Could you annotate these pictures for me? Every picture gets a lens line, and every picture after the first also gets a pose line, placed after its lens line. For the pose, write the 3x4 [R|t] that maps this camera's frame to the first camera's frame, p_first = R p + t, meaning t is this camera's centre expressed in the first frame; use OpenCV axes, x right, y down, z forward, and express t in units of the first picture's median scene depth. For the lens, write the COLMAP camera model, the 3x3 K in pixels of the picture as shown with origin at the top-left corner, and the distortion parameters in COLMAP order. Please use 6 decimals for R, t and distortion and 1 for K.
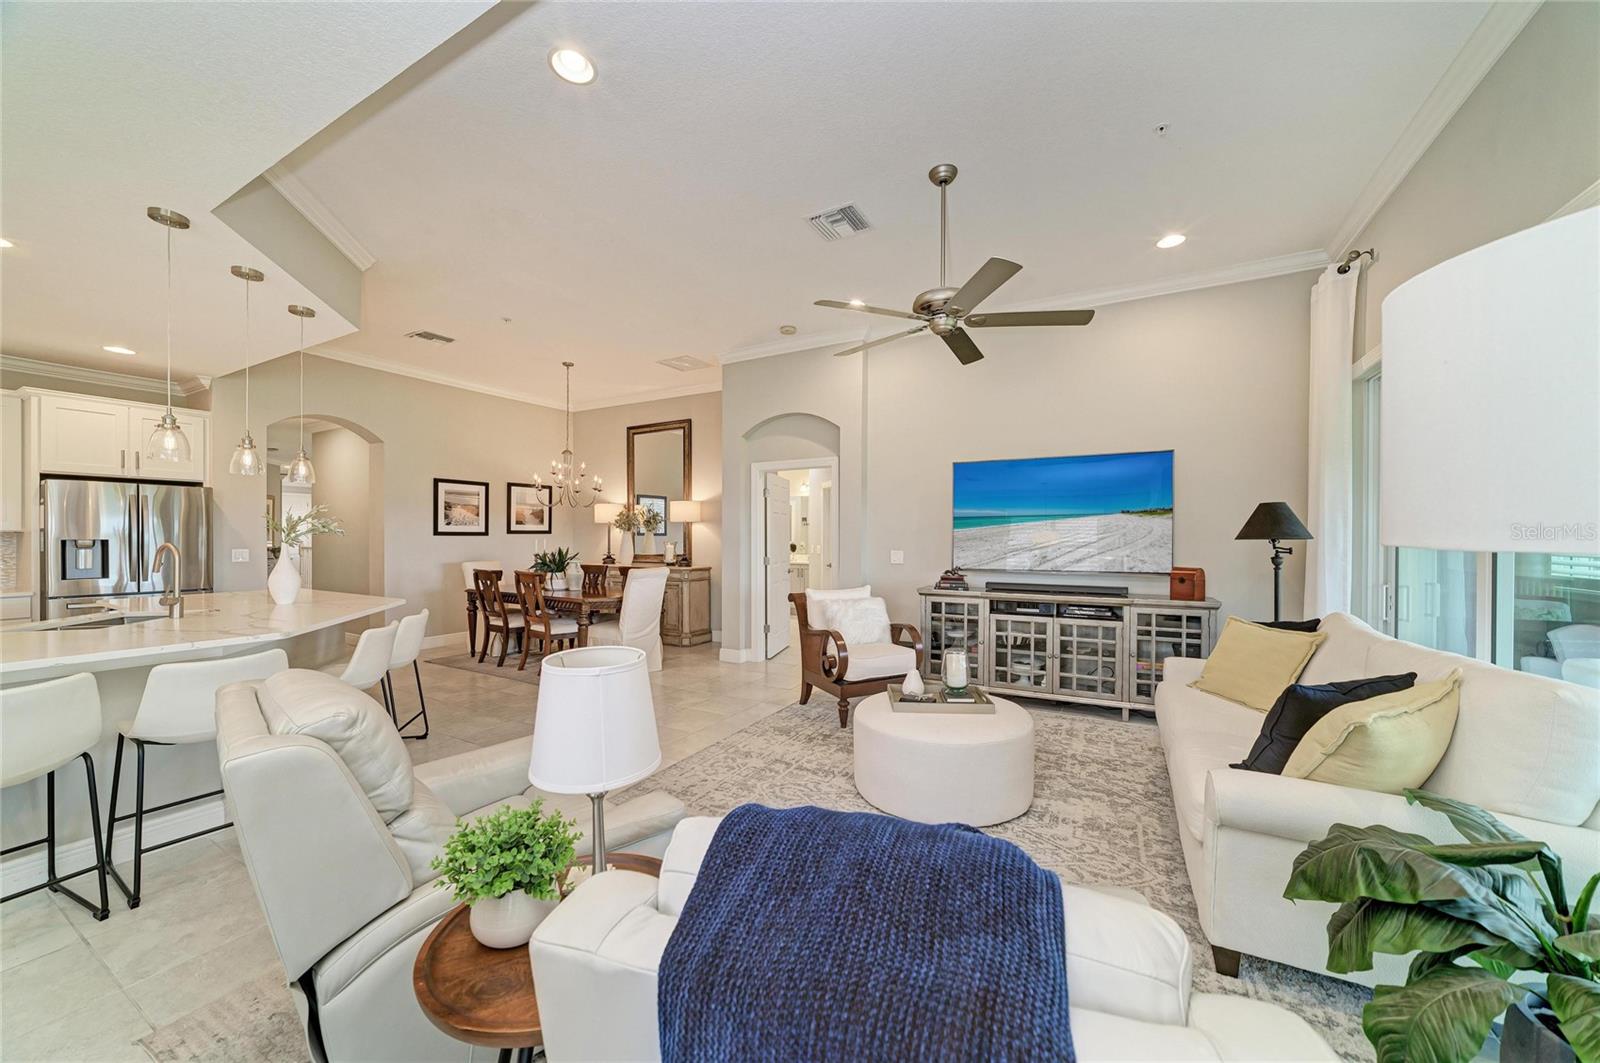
lens RADIAL K [[585.1, 0, 804.6], [0, 585.1, 539.3], [0, 0, 1]] dist [-0.016004, 0.002914]
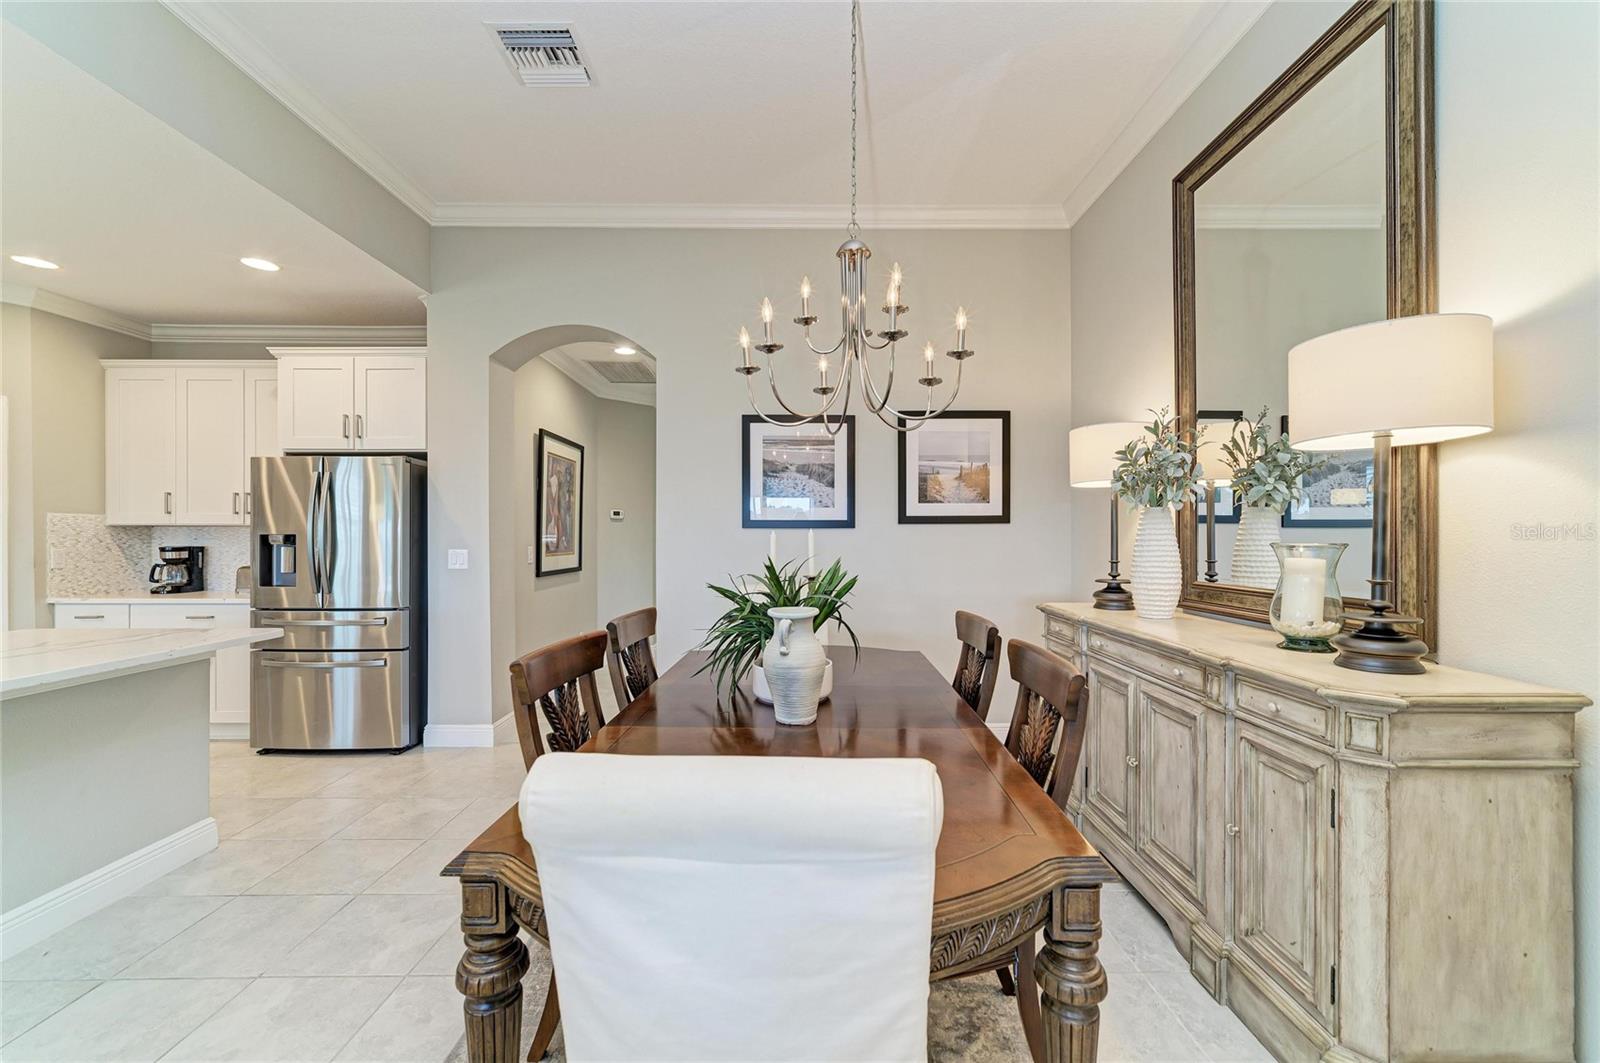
lens RADIAL K [[640.4, 0, 812.7], [0, 640.4, 536.6], [0, 0, 1]] dist [-0.007583, 0.001789]
pose [[0.494585, -0.003720, -0.869121, -0.134189], [-0.002802, 0.999979, -0.005875, 0.004664], [0.869125, 0.005341, 0.494564, 0.873409]]
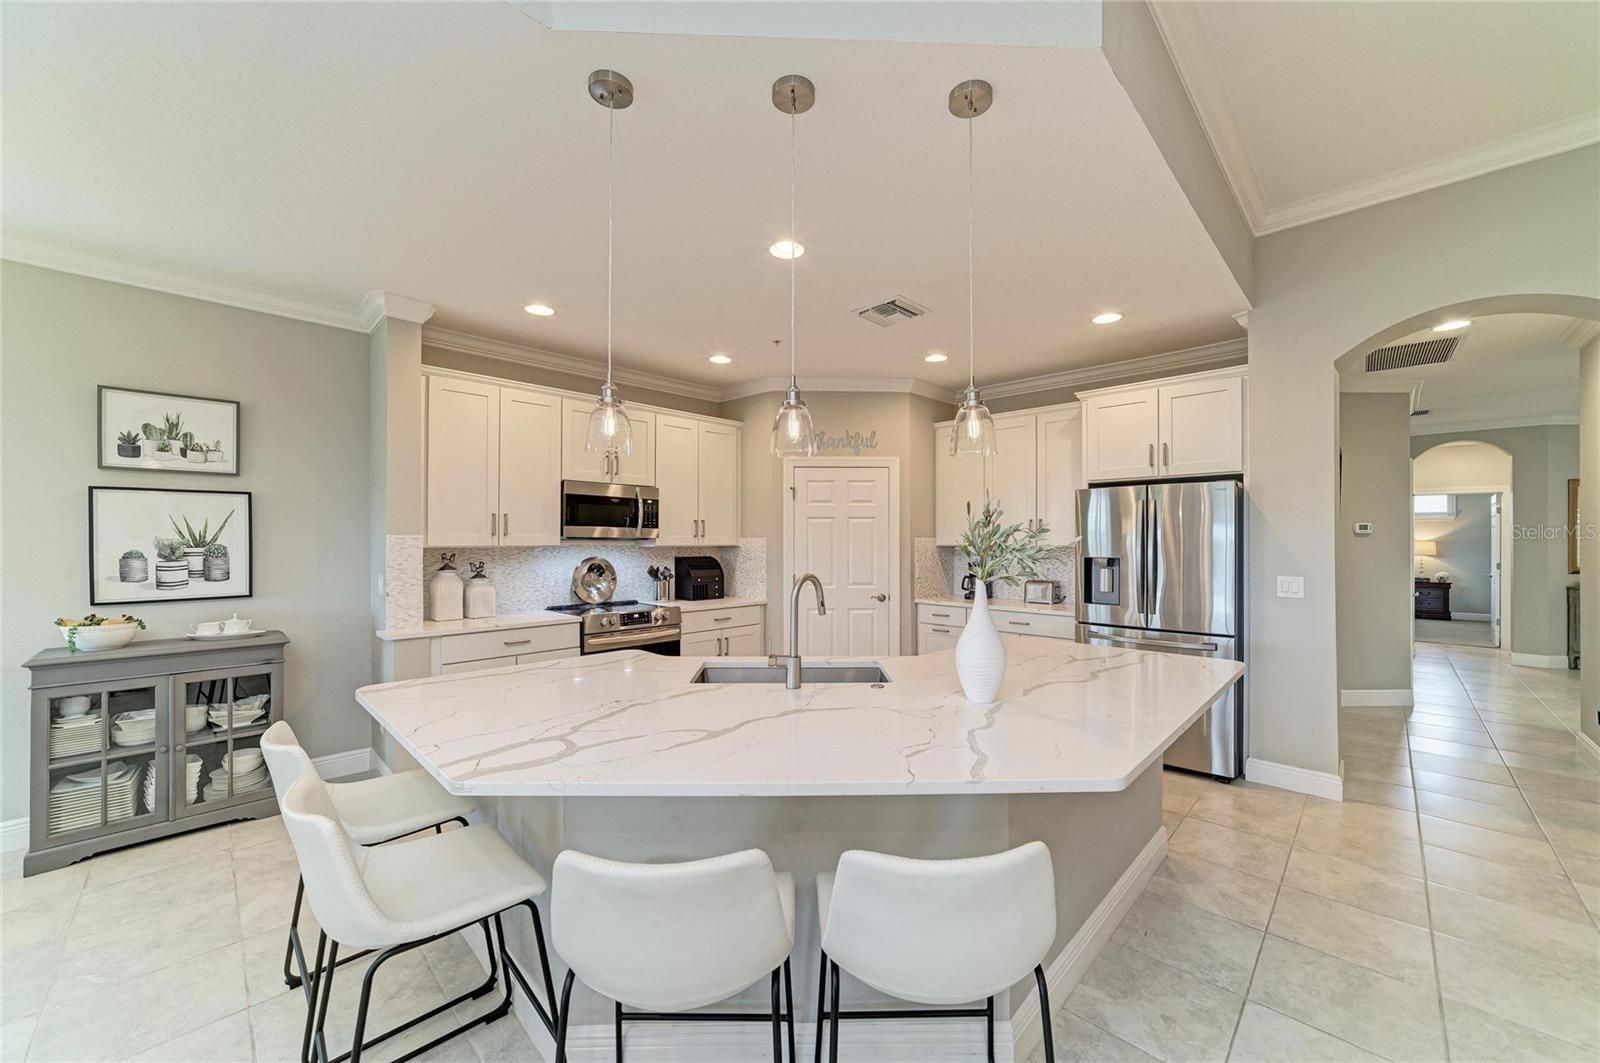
lens RADIAL K [[608.9, 0, 804.1], [0, 608.9, 538.3], [0, 0, 1]] dist [-0.013740, 0.003321]
pose [[-0.266675, -0.006573, -0.963764, -0.207864], [-0.005203, 0.999972, -0.005381, -0.015191], [0.963772, 0.003579, -0.266702, 0.597322]]
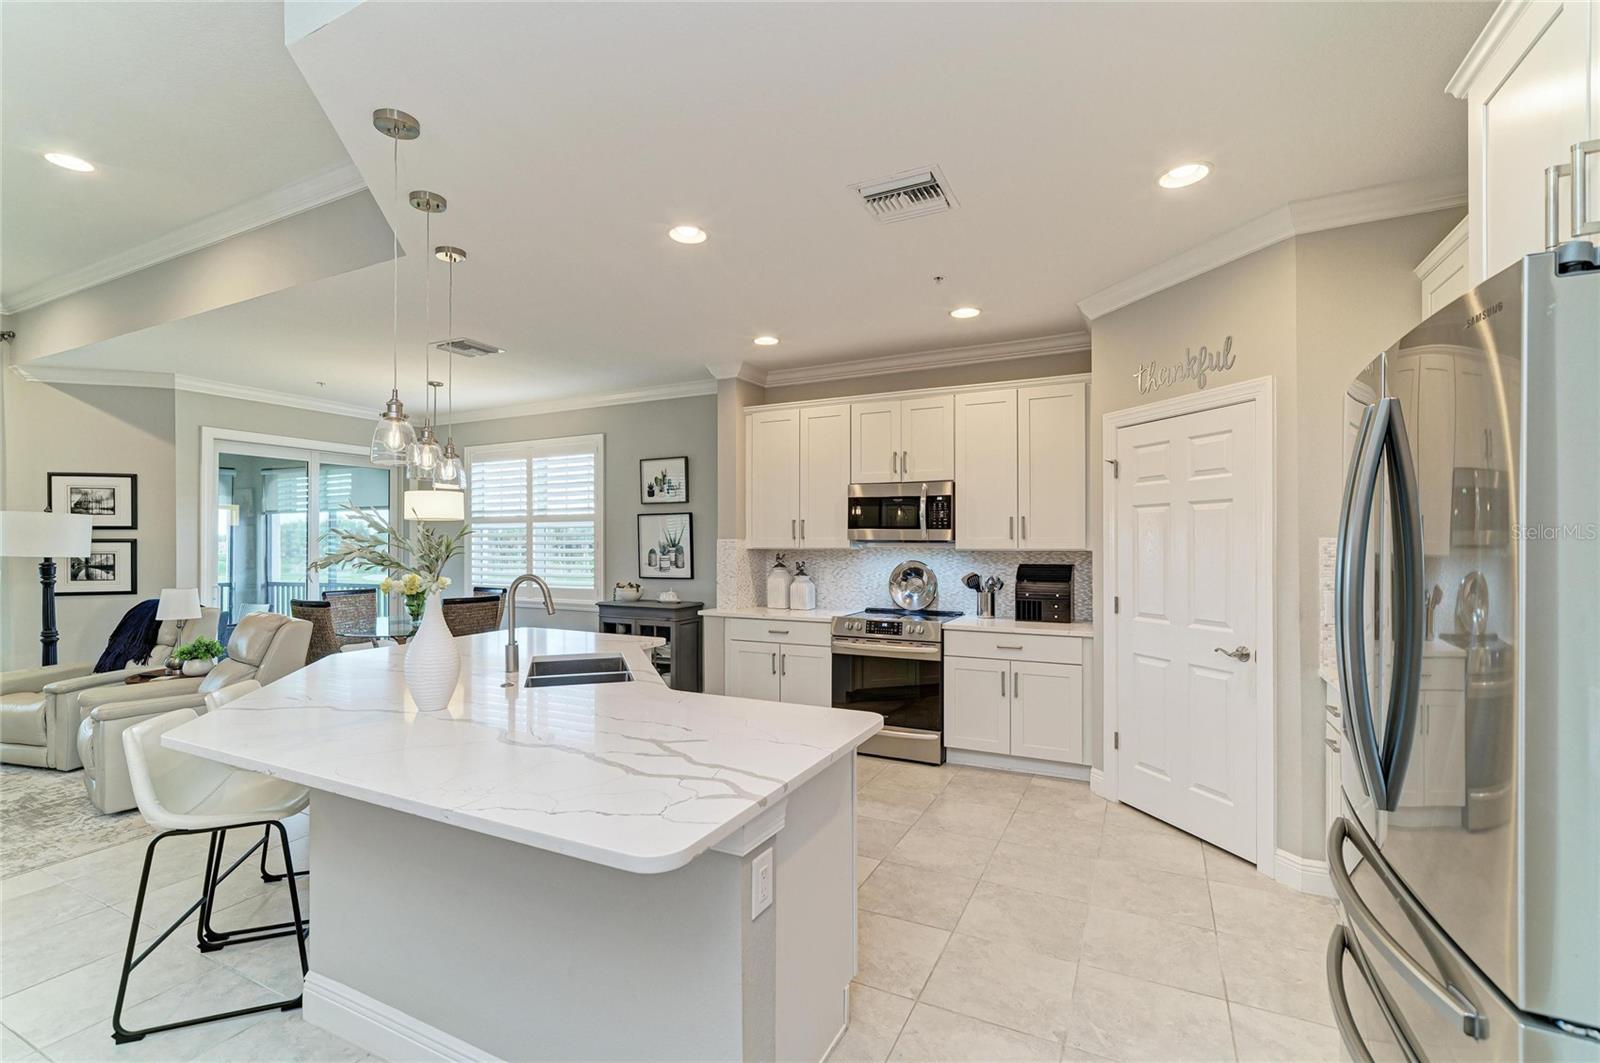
lens RADIAL K [[699.4, 0, 799.5], [0, 699.4, 539.5], [0, 0, 1]] dist [-0.005007, 0.003004]
pose [[-0.999361, -0.001105, -0.035738, -0.714761], [-0.001149, 0.999999, 0.001214, -0.020229], [0.035736, 0.001255, -0.999360, 0.967080]]
